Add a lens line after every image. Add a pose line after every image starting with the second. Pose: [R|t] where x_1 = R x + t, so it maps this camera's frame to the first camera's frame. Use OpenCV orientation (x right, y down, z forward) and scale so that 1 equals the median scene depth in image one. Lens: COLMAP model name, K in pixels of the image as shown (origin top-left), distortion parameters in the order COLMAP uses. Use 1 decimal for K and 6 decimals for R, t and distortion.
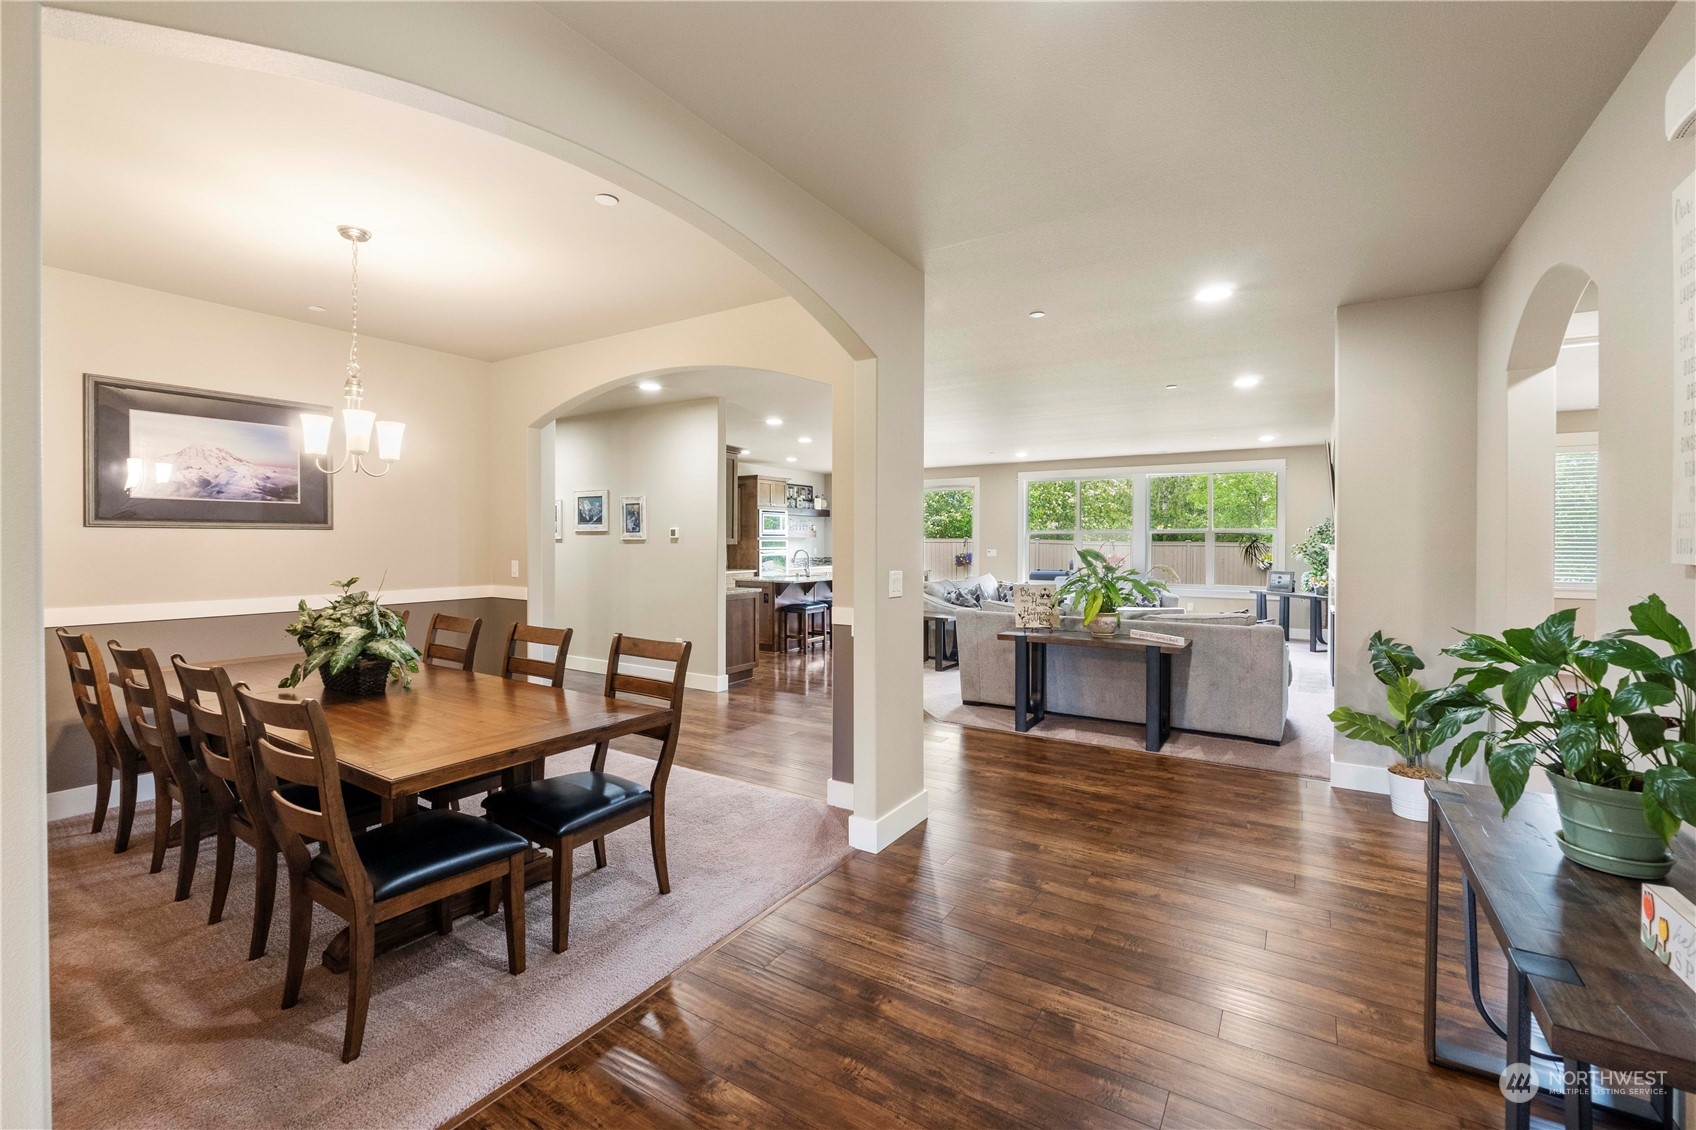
lens RADIAL K [[712.4, 0, 855.8], [0, 712.4, 547.8], [0, 0, 1]] dist [-0.006549, -0.001256]
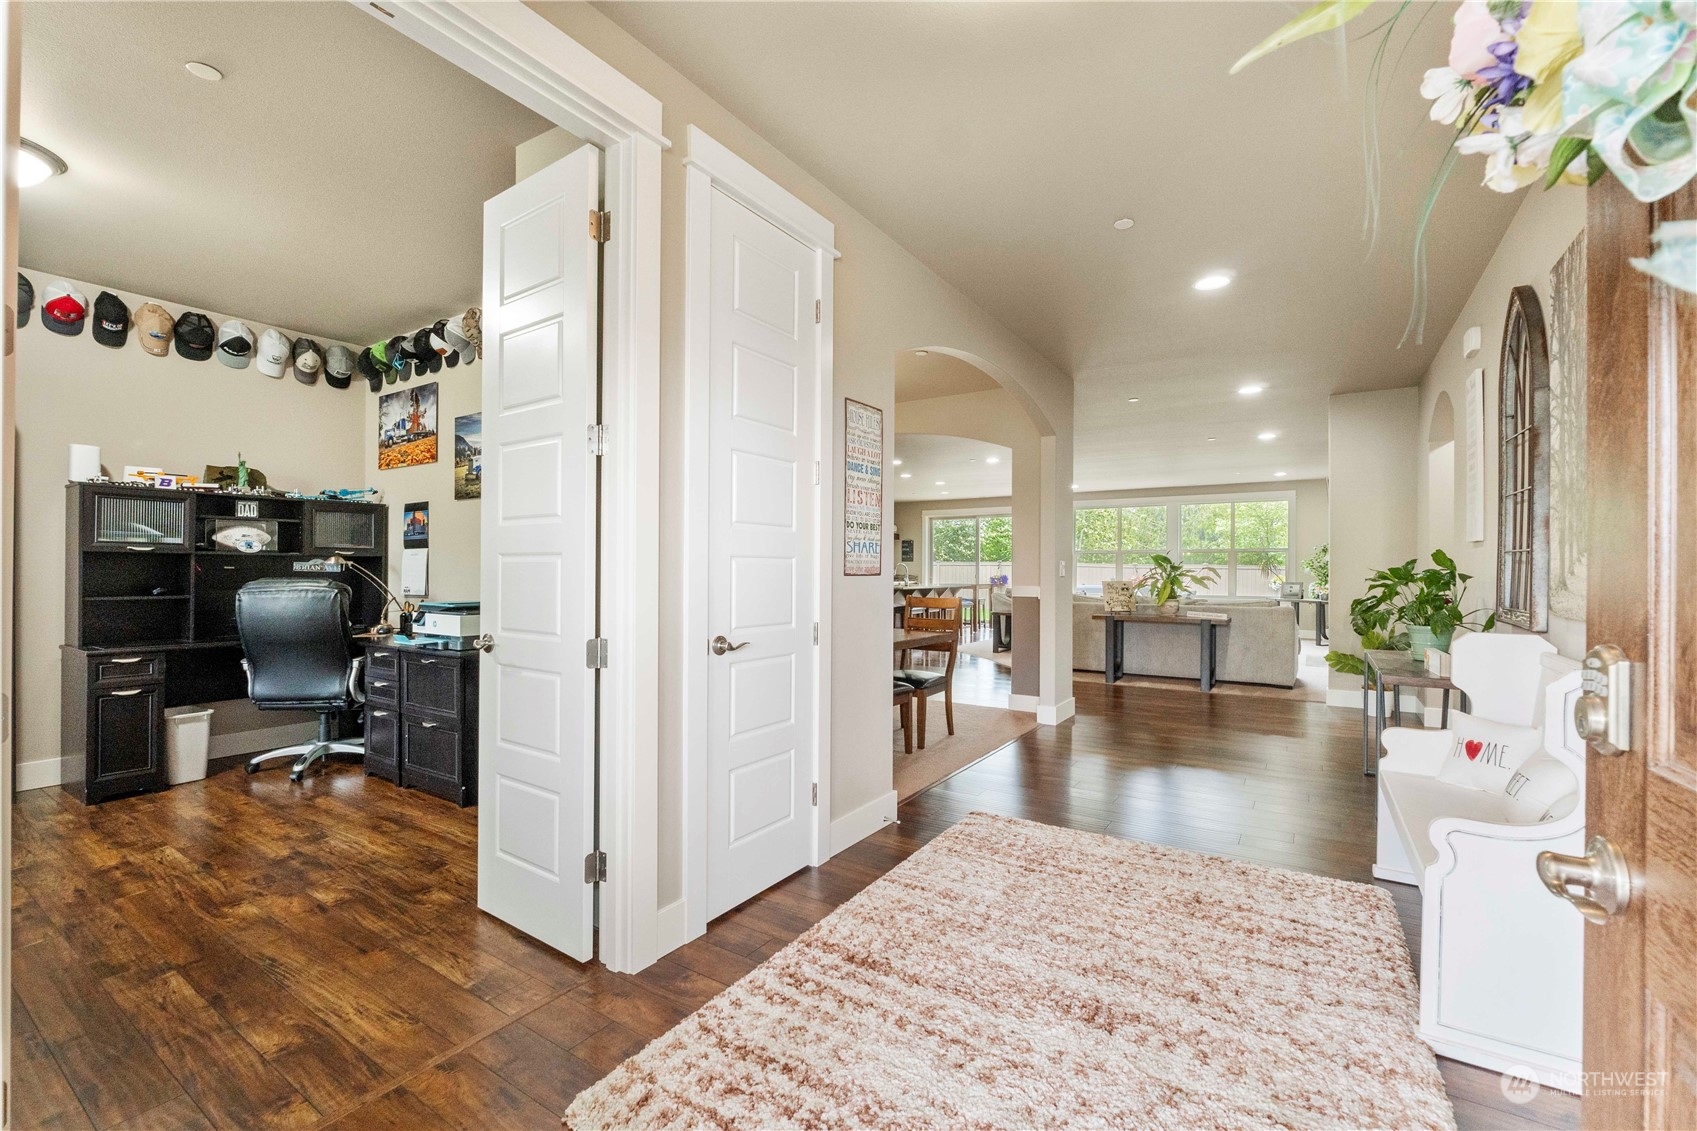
lens RADIAL K [[712.8, 0, 854.0], [0, 712.8, 572.5], [0, 0, 1]] dist [-0.006549, -0.001256]
pose [[0.999932, 0.000997, -0.011587, -0.279797], [-0.001059, 0.999985, -0.005300, 0.046957], [0.011581, 0.005312, 0.999919, -0.459660]]
